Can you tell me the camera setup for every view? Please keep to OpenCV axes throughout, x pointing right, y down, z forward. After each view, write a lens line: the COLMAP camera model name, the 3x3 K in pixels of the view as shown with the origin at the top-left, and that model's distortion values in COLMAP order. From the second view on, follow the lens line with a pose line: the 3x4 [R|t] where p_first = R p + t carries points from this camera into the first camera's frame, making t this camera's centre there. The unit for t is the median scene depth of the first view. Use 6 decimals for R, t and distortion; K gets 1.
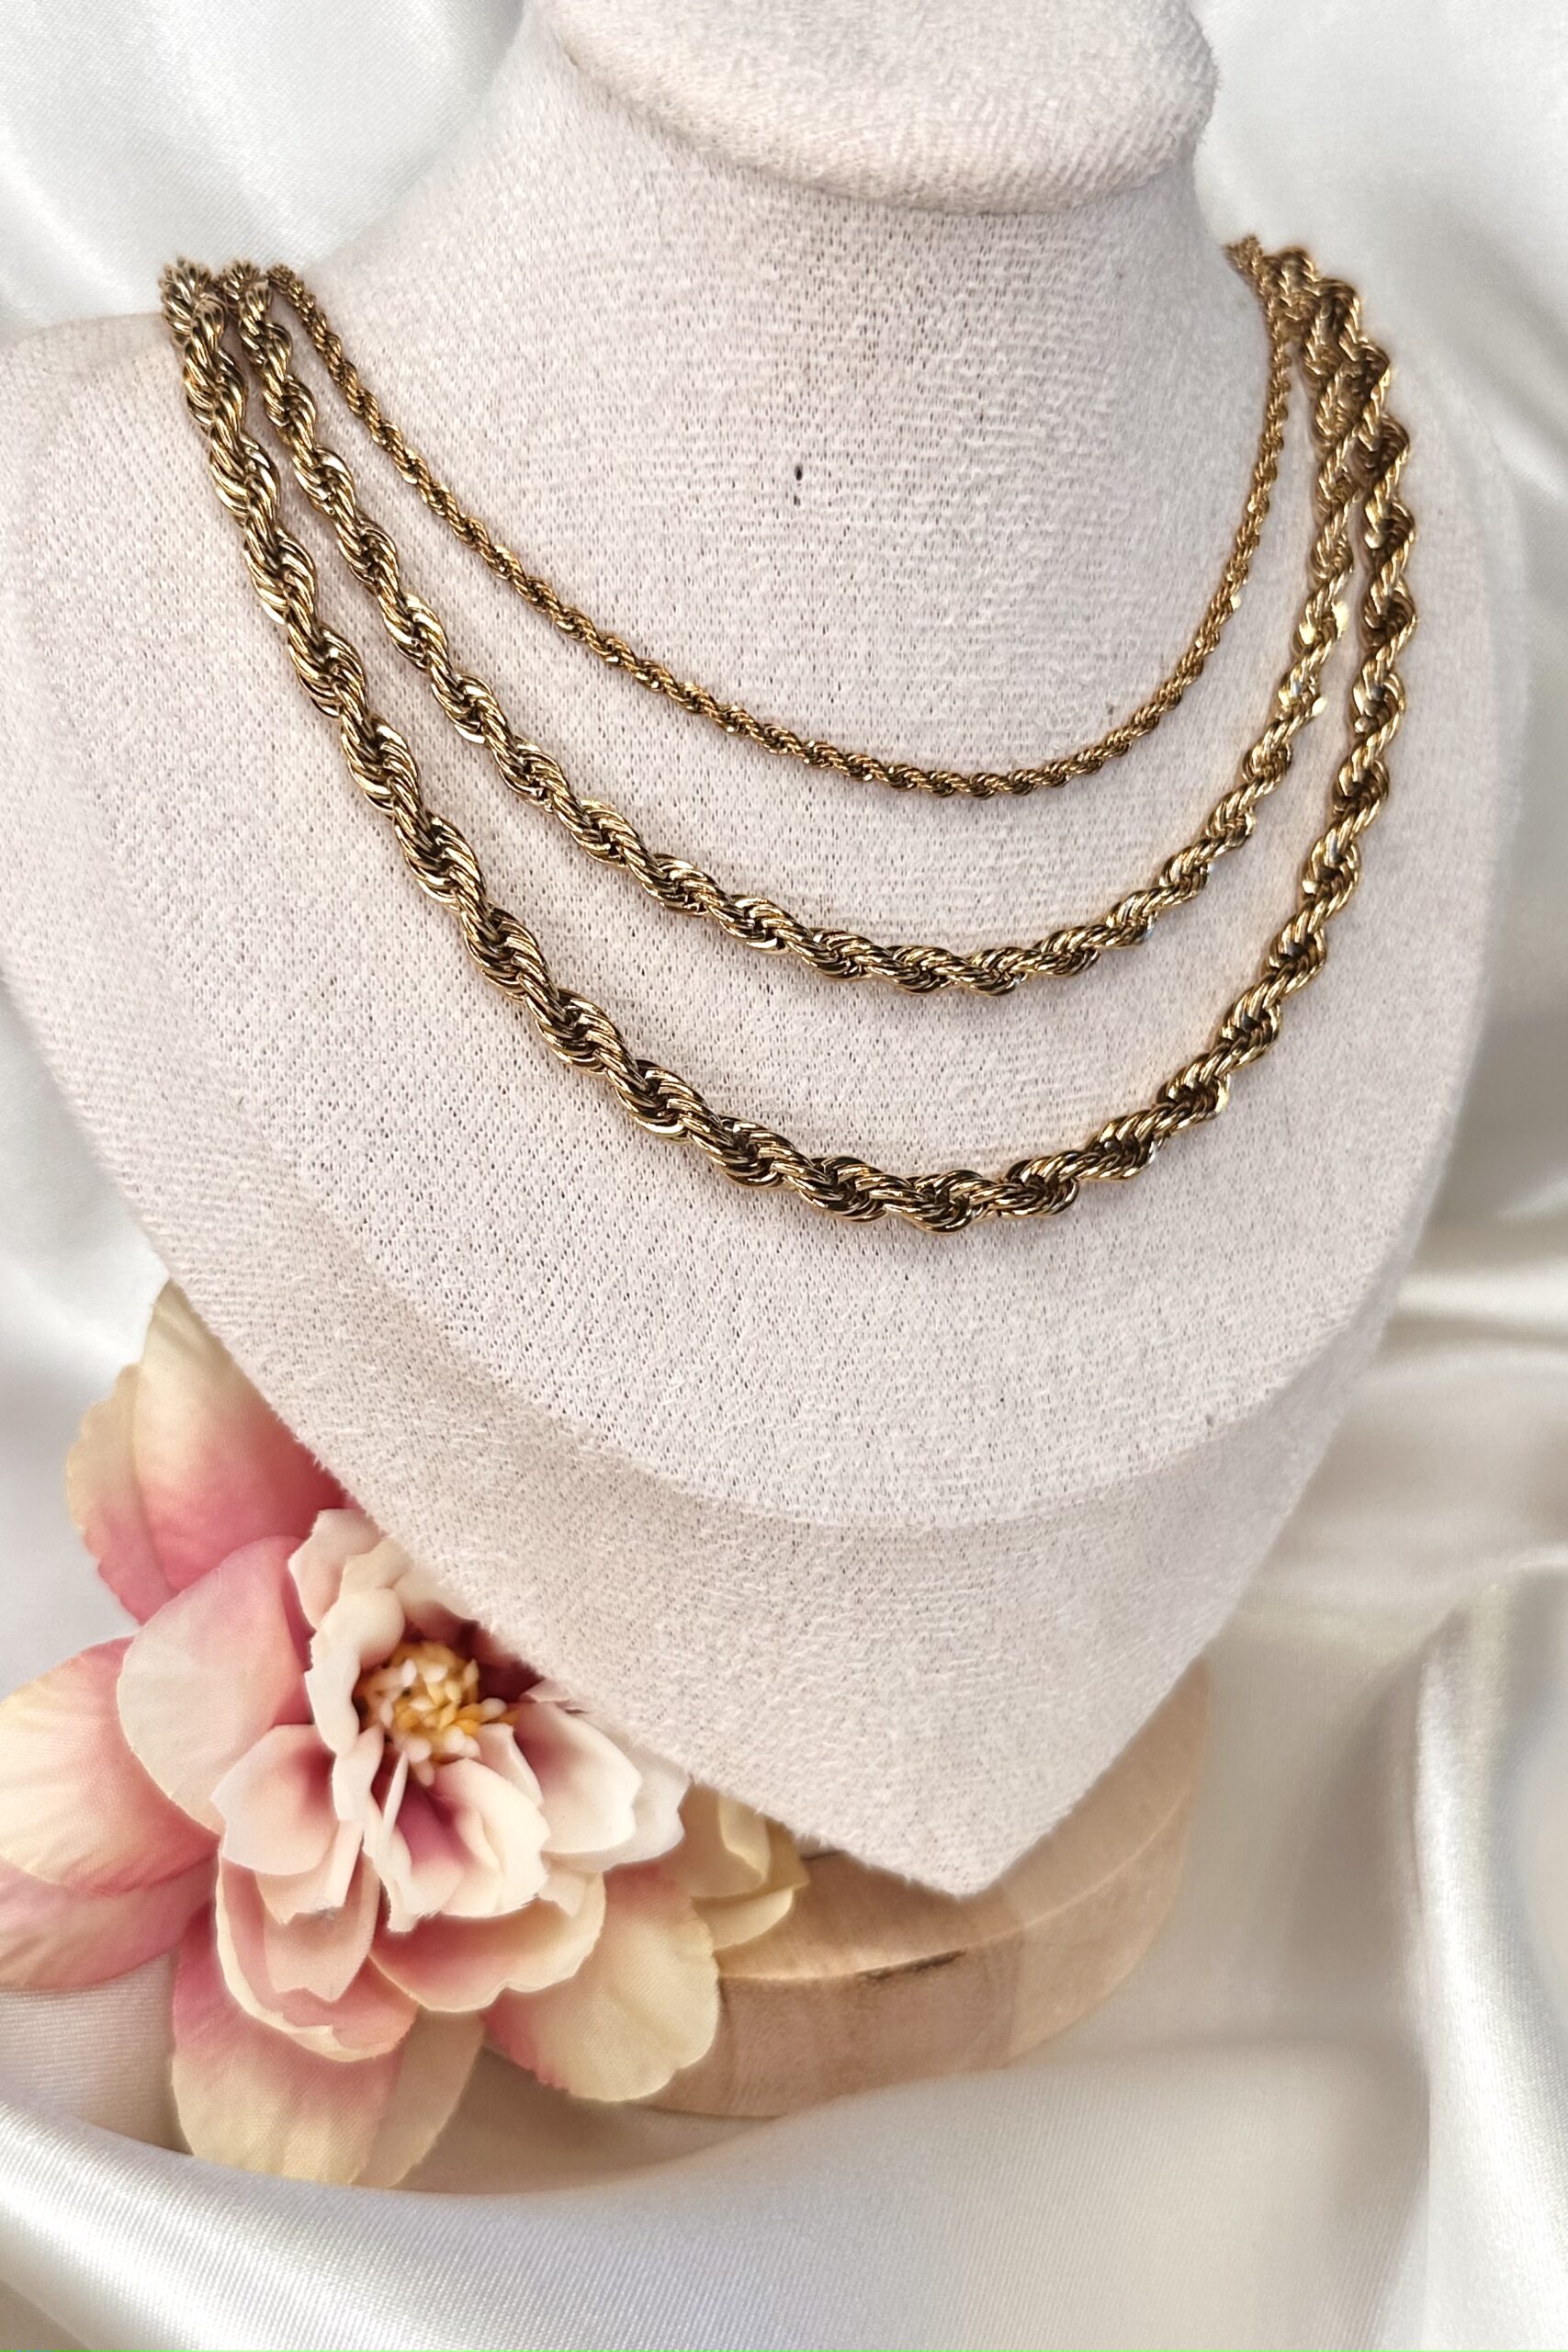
lens RADIAL K [[2699.2, 0, 768.0], [0, 2699.2, 1171.1], [0, 0, 1]] dist [0.075853, 0.000000]
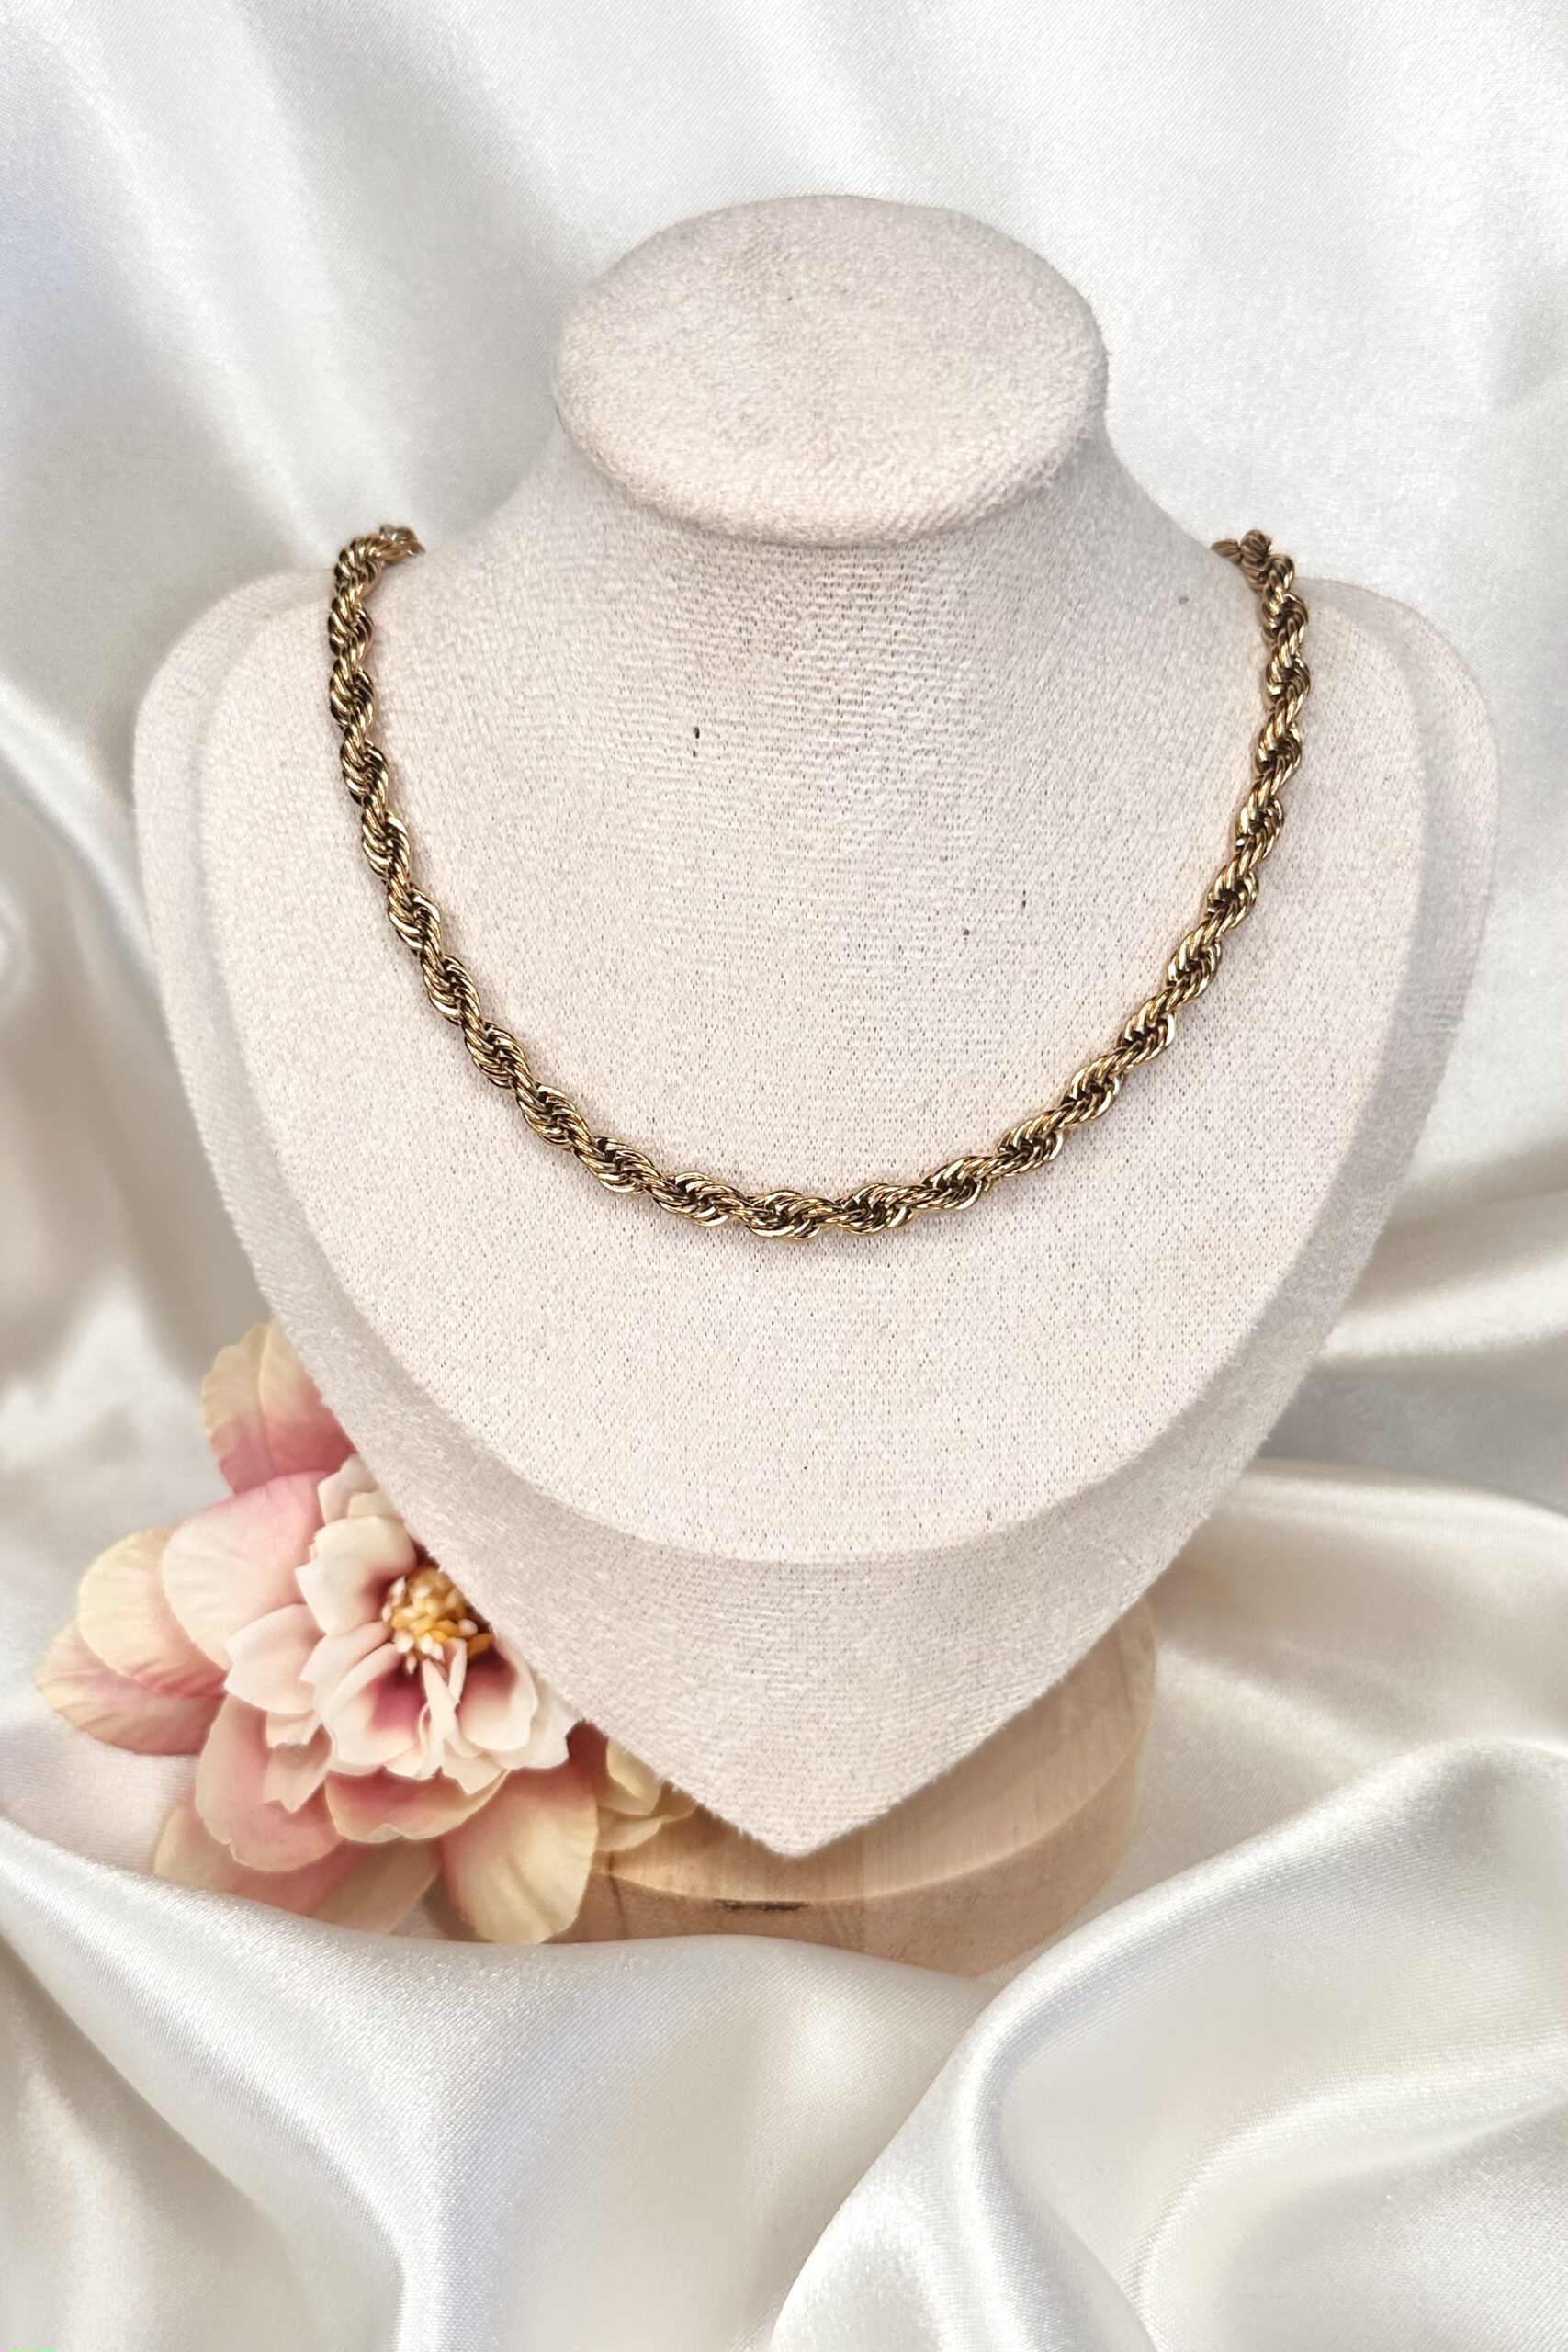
lens RADIAL K [[2466.5, 0, 781.8], [0, 2466.5, 1172.4], [0, 0, 1]] dist [0.080006, 0.000000]
pose [[0.927706, 0.138183, -0.346796, 0.475435], [-0.137074, 0.990169, 0.027855, -0.085519], [0.347236, 0.021696, 0.937527, -0.086887]]
